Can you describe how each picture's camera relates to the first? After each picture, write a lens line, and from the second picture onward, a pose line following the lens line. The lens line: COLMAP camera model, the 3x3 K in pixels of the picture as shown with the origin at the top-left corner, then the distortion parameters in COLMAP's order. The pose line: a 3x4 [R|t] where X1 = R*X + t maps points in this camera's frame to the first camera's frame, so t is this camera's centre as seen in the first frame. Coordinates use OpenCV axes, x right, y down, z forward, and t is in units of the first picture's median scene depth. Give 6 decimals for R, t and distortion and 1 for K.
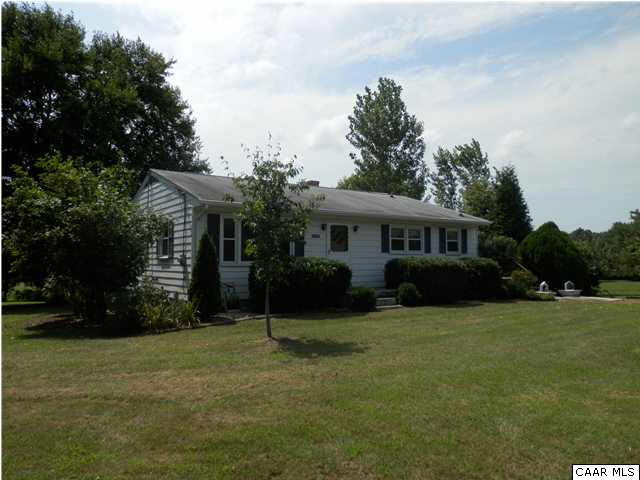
lens RADIAL K [[476.3, 0, 320.0], [0, 476.3, 240.0], [0, 0, 1]] dist [0.013500, 0.006583]
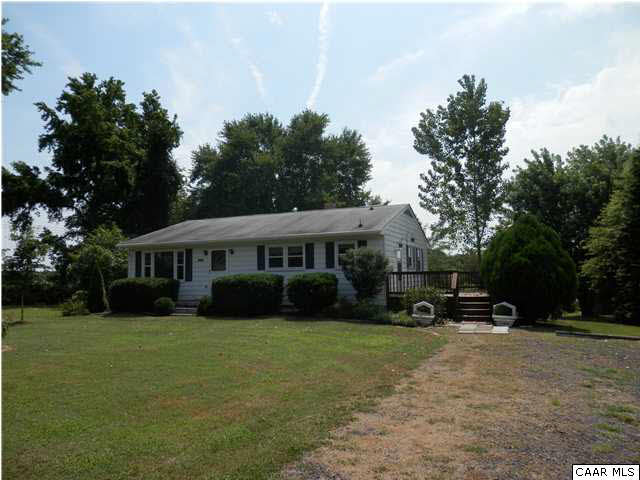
lens RADIAL K [[476.3, 0, 320.0], [0, 476.3, 240.0], [0, 0, 1]] dist [0.013500, 0.006583]
pose [[0.552446, -0.073983, -0.830259, 0.737252], [0.056749, 0.997081, -0.051088, 0.013286], [0.831615, -0.018893, 0.555031, 0.306574]]
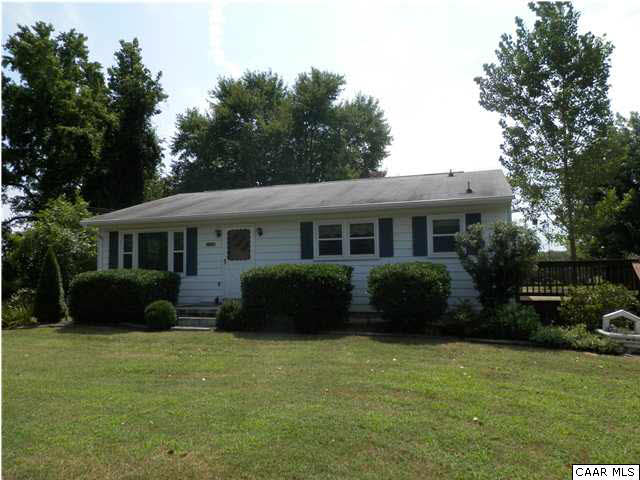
lens RADIAL K [[473.2, 0, 323.3], [0, 473.2, 240.5], [0, 0, 1]] dist [-0.002773, -0.000760]
pose [[0.622377, -0.063415, -0.780145, 0.469052], [0.049352, 0.997909, -0.041744, 0.018810], [0.781160, -0.012522, 0.624205, 0.347611]]
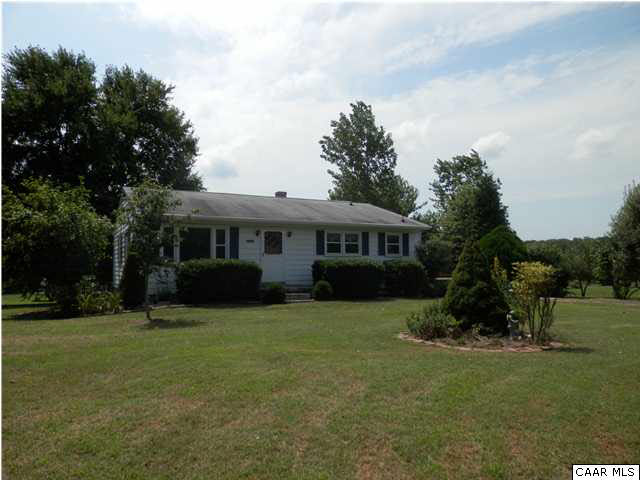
lens RADIAL K [[472.6, 0, 320.7], [0, 472.6, 248.2], [0, 0, 1]] dist [0.000569, -0.002091]
pose [[0.993897, -0.007802, -0.110032, 0.165135], [0.008158, 0.999963, 0.002786, 0.004658], [0.110007, -0.003667, 0.993924, -0.072740]]
